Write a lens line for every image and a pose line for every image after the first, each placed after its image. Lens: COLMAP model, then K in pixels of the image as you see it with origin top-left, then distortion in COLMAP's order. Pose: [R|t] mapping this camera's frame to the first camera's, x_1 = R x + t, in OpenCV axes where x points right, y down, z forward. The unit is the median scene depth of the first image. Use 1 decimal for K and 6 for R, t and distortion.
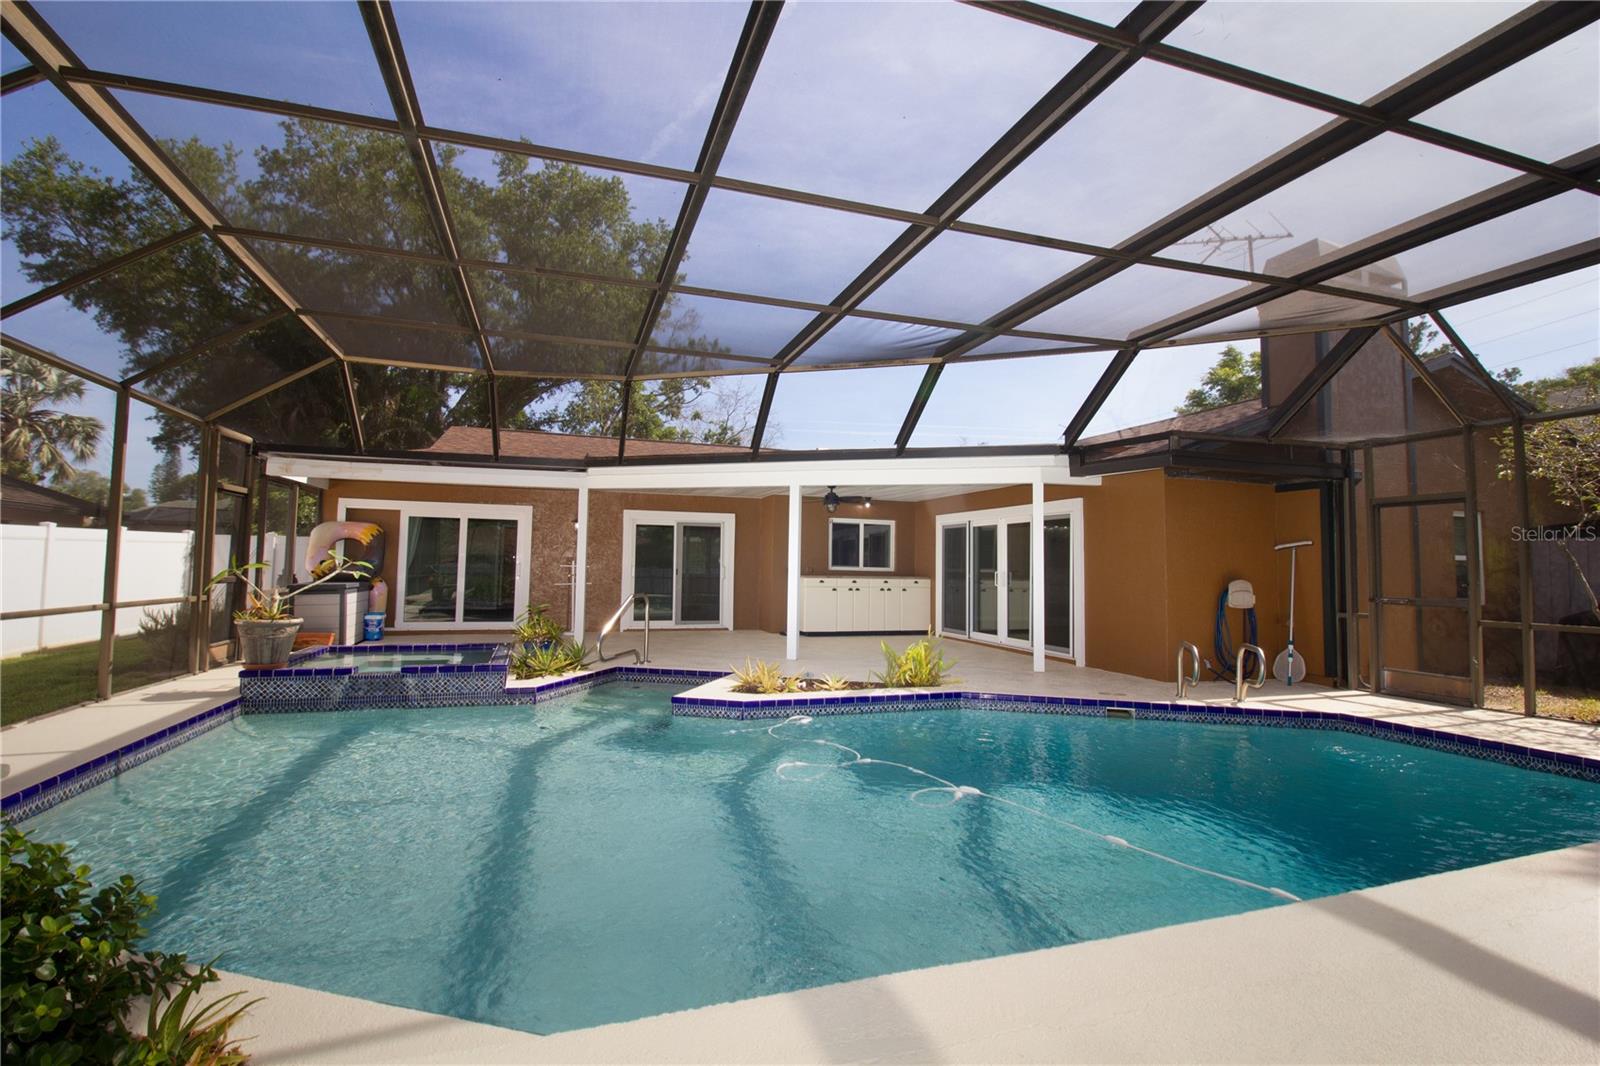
lens RADIAL K [[739.4, 0, 800.4], [0, 739.4, 538.8], [0, 0, 1]] dist [0.003993, 0.000754]
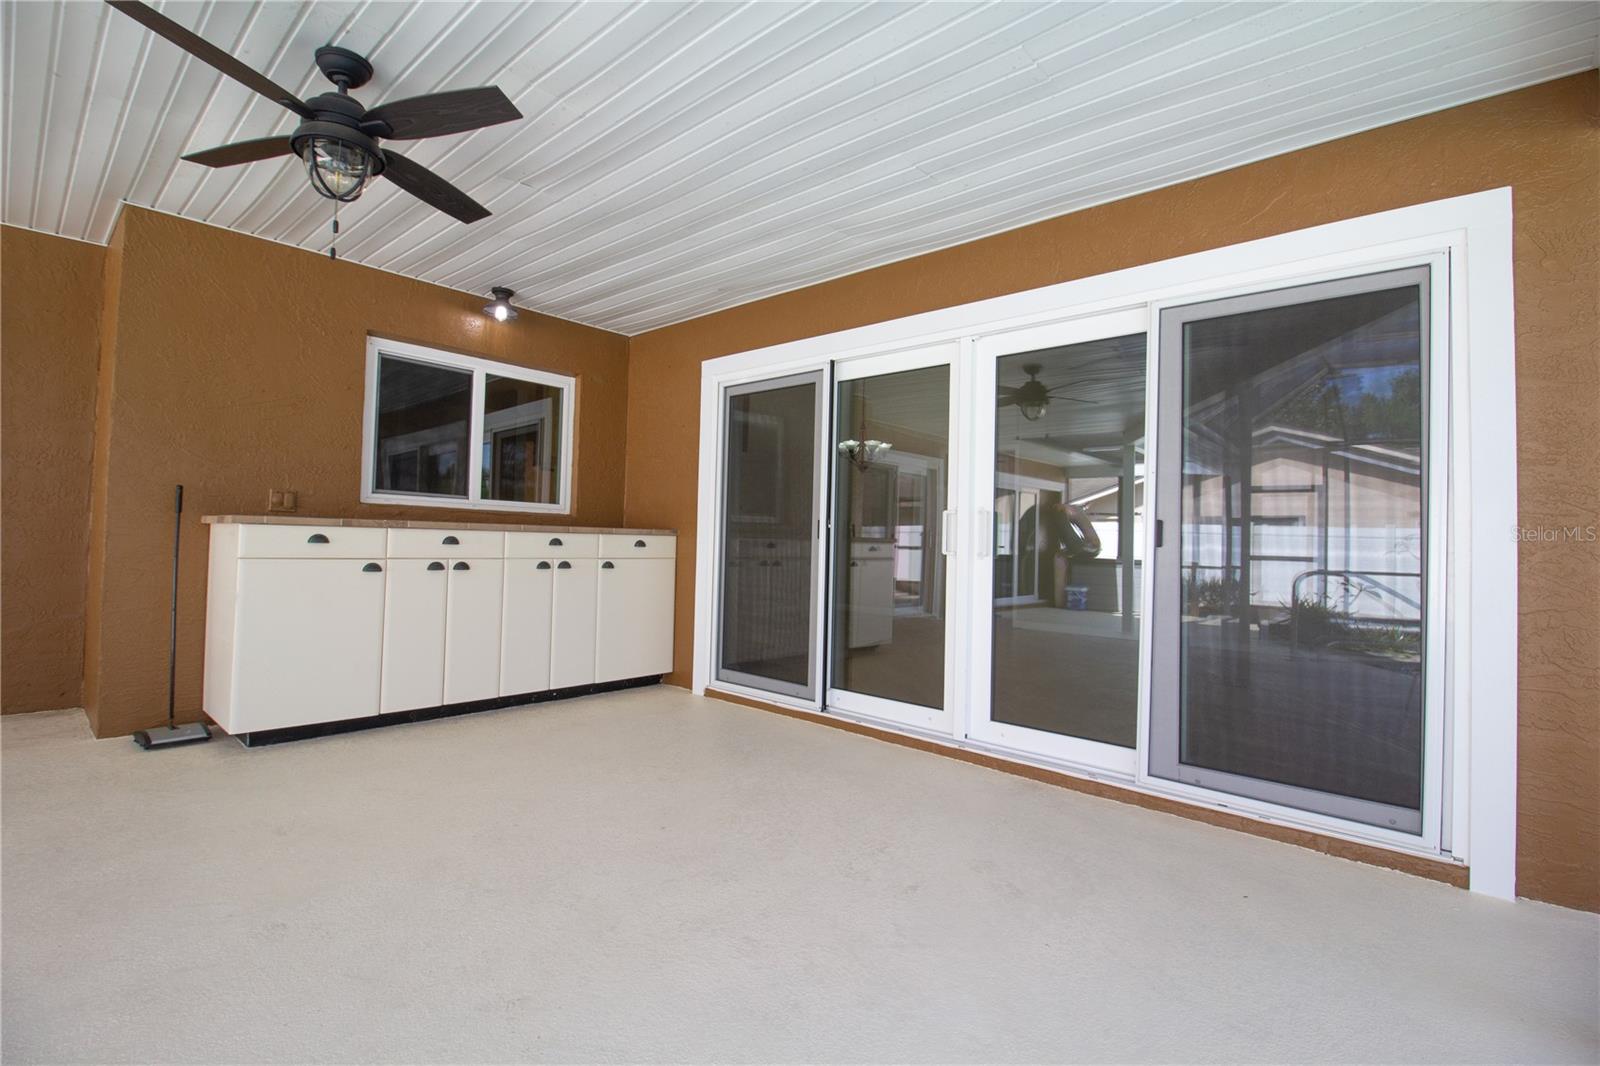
lens RADIAL K [[734.0, 0, 802.1], [0, 734.0, 518.9], [0, 0, 1]] dist [0.000602, -0.014108]
pose [[0.869280, 0.021230, 0.493864, 0.049029], [-0.031066, 0.999449, 0.011717, 0.040667], [-0.493343, -0.025528, 0.869460, 0.660658]]
